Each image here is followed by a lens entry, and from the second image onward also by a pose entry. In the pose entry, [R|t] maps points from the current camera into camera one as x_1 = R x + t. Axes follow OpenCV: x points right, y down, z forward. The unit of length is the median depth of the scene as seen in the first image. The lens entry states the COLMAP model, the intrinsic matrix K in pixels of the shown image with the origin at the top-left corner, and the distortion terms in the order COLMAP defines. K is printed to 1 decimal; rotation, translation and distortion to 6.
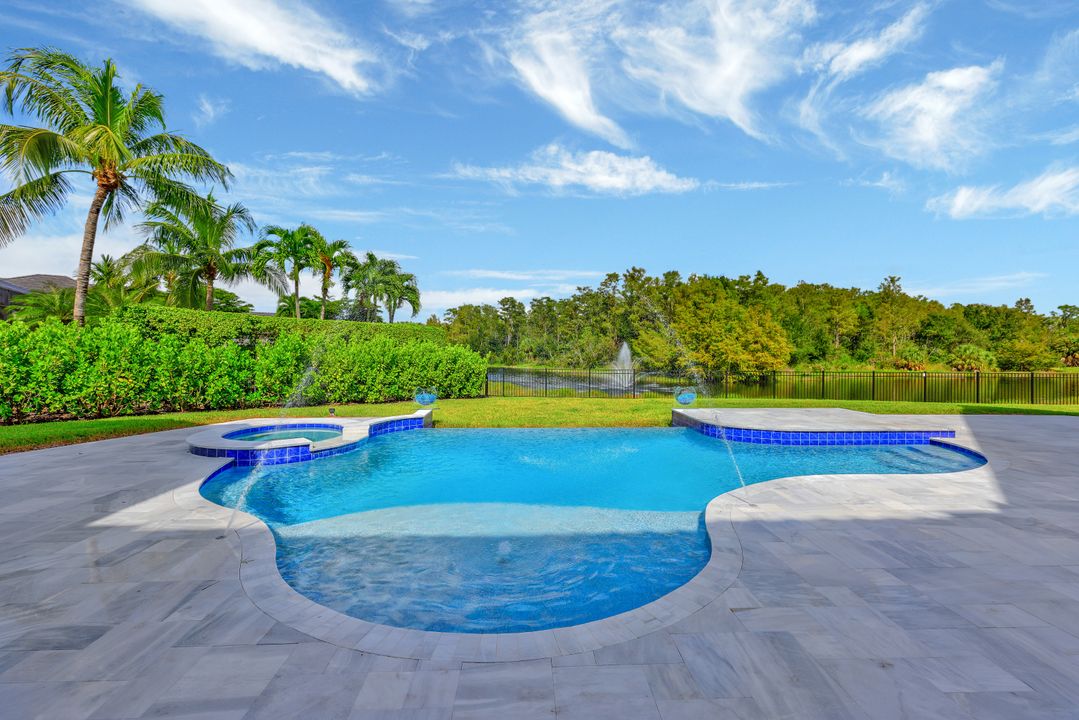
lens RADIAL K [[434.0, 0, 539.5], [0, 434.0, 360.0], [0, 0, 1]] dist [0.000335, 0.000151]
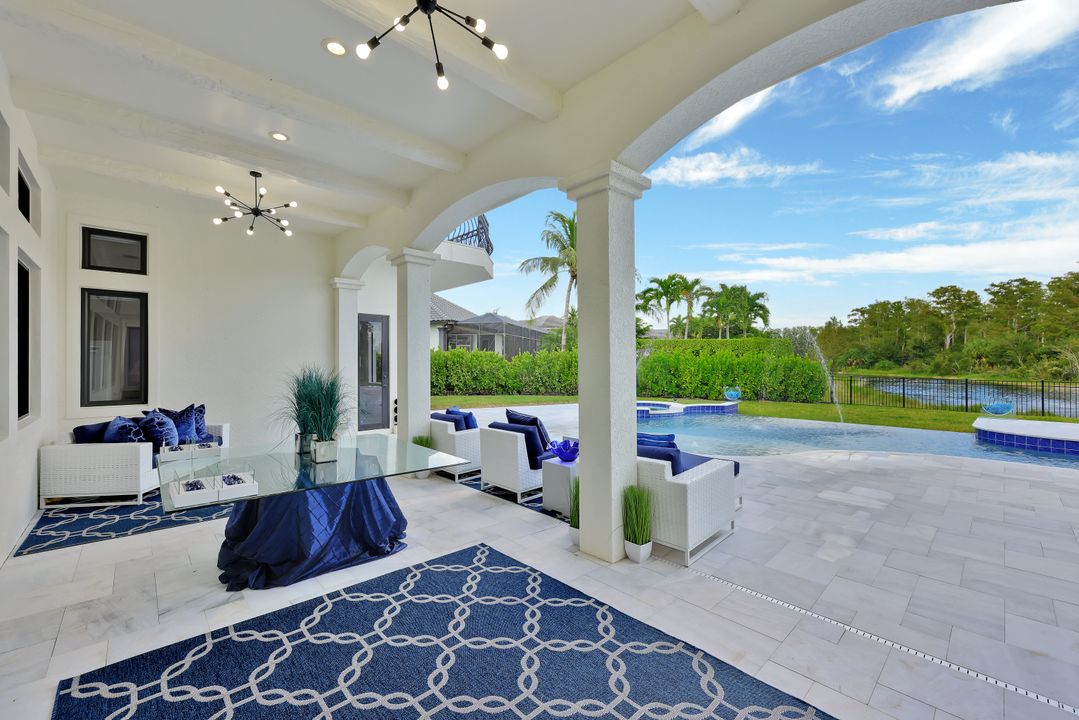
lens RADIAL K [[434.0, 0, 539.5], [0, 434.0, 360.0], [0, 0, 1]] dist [0.000335, 0.000151]
pose [[0.656896, -0.009833, -0.753917, 0.184858], [-0.004052, 0.999854, -0.016570, -0.000094], [0.753970, 0.013940, 0.656761, -0.198080]]
